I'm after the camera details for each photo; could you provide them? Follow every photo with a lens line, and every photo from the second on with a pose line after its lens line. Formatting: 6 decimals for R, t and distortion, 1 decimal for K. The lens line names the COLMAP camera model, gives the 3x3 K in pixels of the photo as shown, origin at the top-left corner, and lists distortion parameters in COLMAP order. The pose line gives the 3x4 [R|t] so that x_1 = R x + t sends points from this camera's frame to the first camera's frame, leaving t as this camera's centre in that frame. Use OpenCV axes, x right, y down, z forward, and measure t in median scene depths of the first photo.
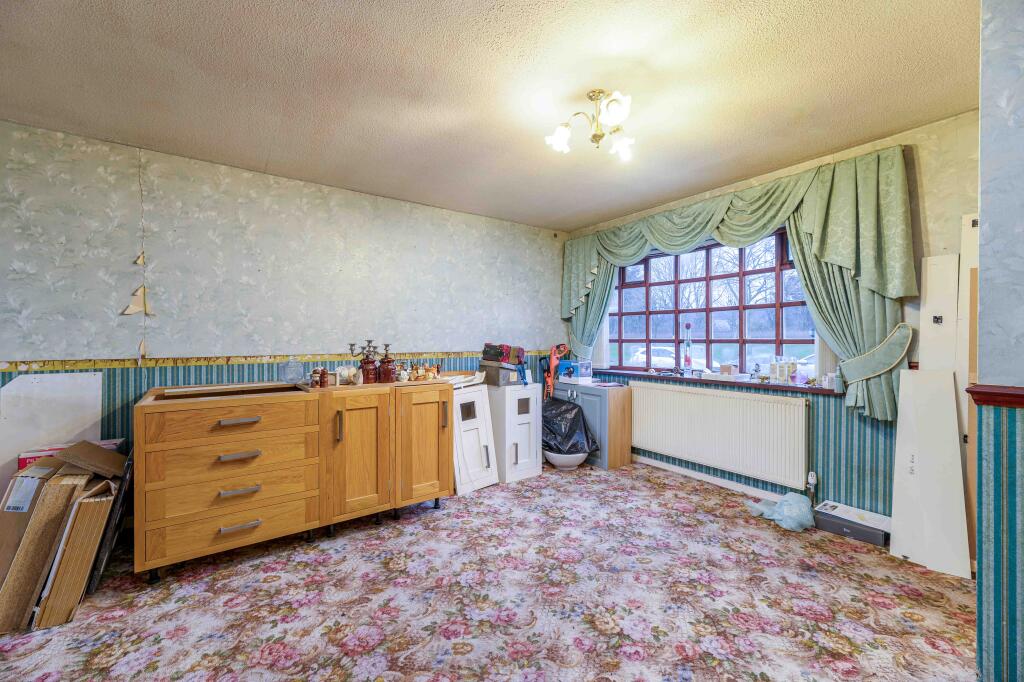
lens RADIAL K [[414.2, 0, 498.1], [0, 414.2, 337.2], [0, 0, 1]] dist [0.000042, -0.000125]
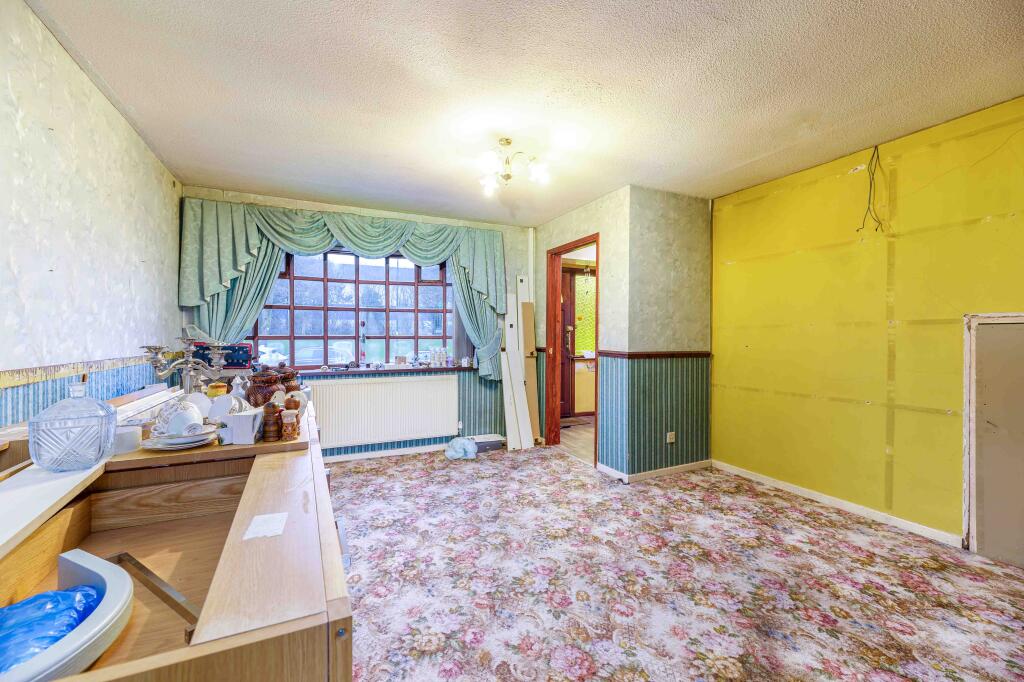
lens RADIAL K [[414.2, 0, 498.1], [0, 414.2, 337.2], [0, 0, 1]] dist [0.000042, -0.000125]
pose [[0.170779, -0.003843, 0.985302, -0.884427], [-0.003919, 0.999982, 0.004579, 0.003615], [-0.985302, -0.004643, 0.170760, 0.709868]]
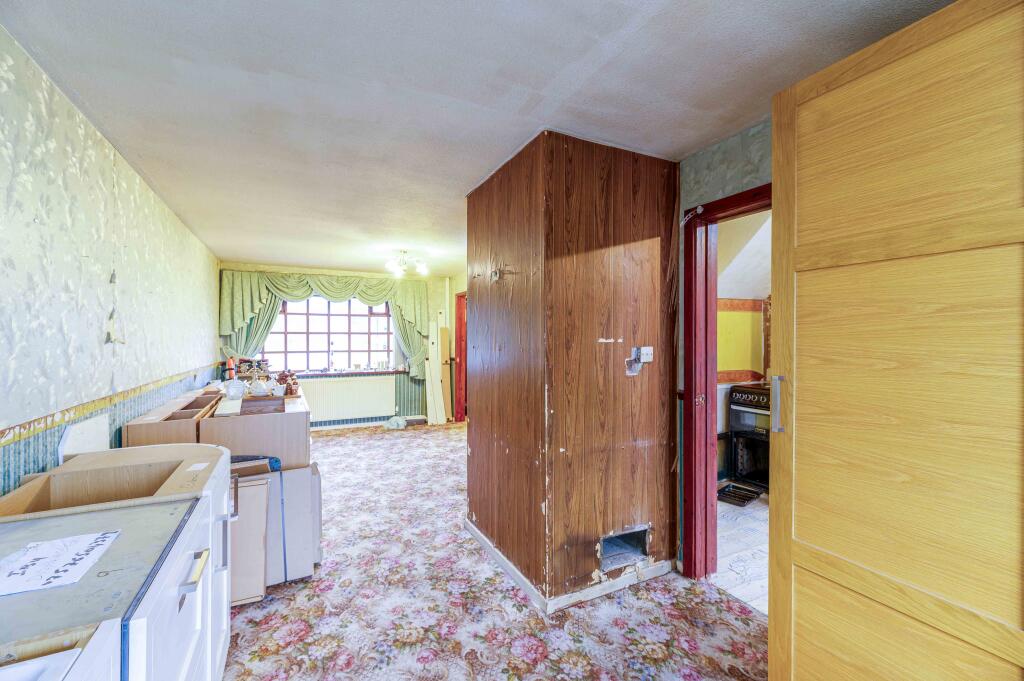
lens RADIAL K [[414.2, 0, 498.1], [0, 414.2, 336.7], [0, 0, 1]] dist [0.000042, -0.000125]
pose [[0.137411, 0.006158, 0.990495, -1.803030], [-0.002953, 0.999979, -0.005807, -0.073033], [-0.990510, -0.002127, 0.137426, 0.117884]]
